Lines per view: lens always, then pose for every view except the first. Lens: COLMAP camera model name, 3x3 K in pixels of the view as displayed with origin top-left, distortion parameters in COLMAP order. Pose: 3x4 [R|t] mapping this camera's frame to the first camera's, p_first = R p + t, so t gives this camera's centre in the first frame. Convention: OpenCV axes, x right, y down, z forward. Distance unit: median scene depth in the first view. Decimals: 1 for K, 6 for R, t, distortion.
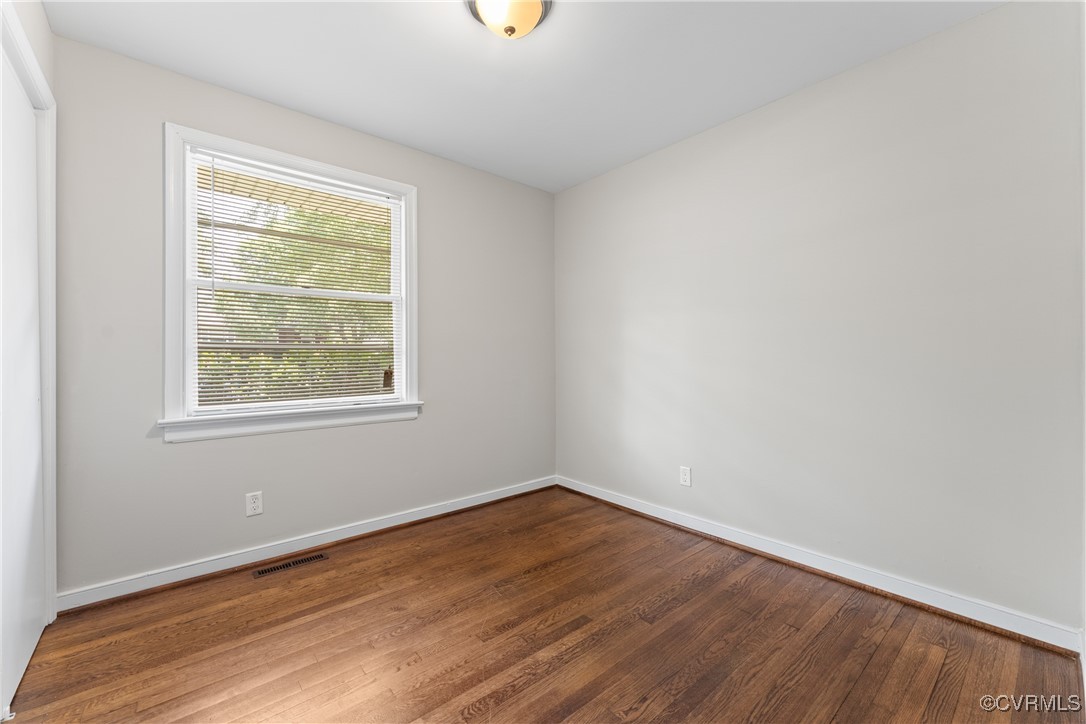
lens RADIAL K [[444.3, 0, 543.0], [0, 444.3, 360.5], [0, 0, 1]] dist [0.004569, -0.001472]
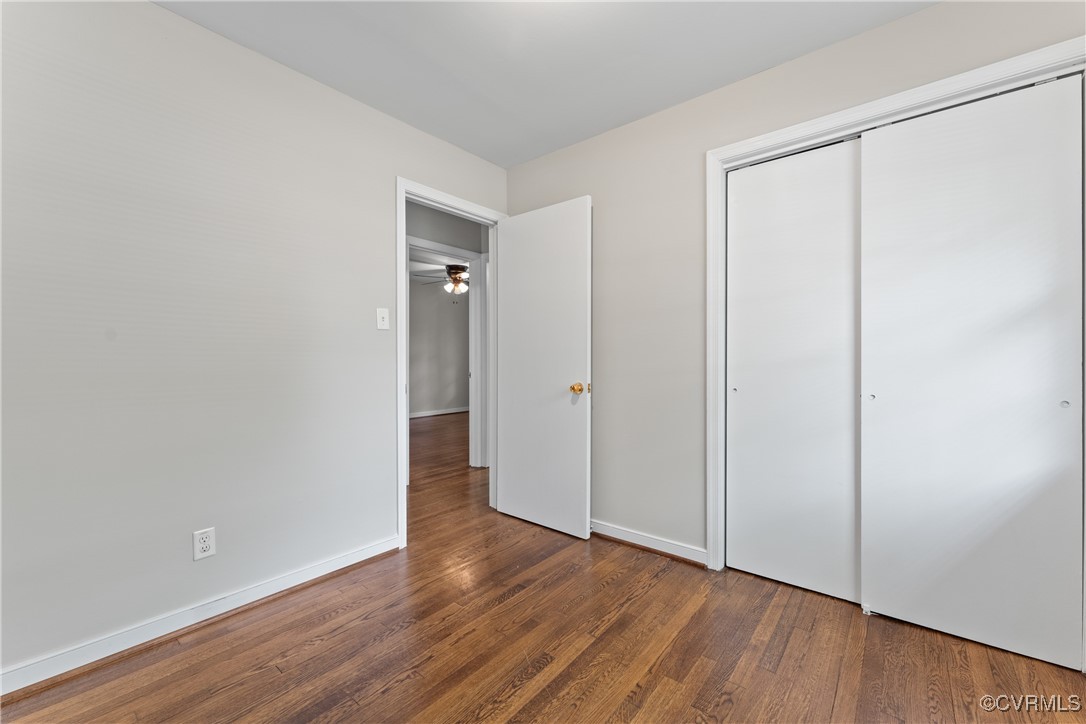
lens RADIAL K [[444.3, 0, 542.8], [0, 444.3, 360.9], [0, 0, 1]] dist [0.004569, -0.001472]
pose [[-0.984143, 0.007198, -0.177231, 0.042836], [0.006308, 0.999965, 0.005584, -0.007521], [0.177265, 0.004378, -0.984153, 2.001668]]
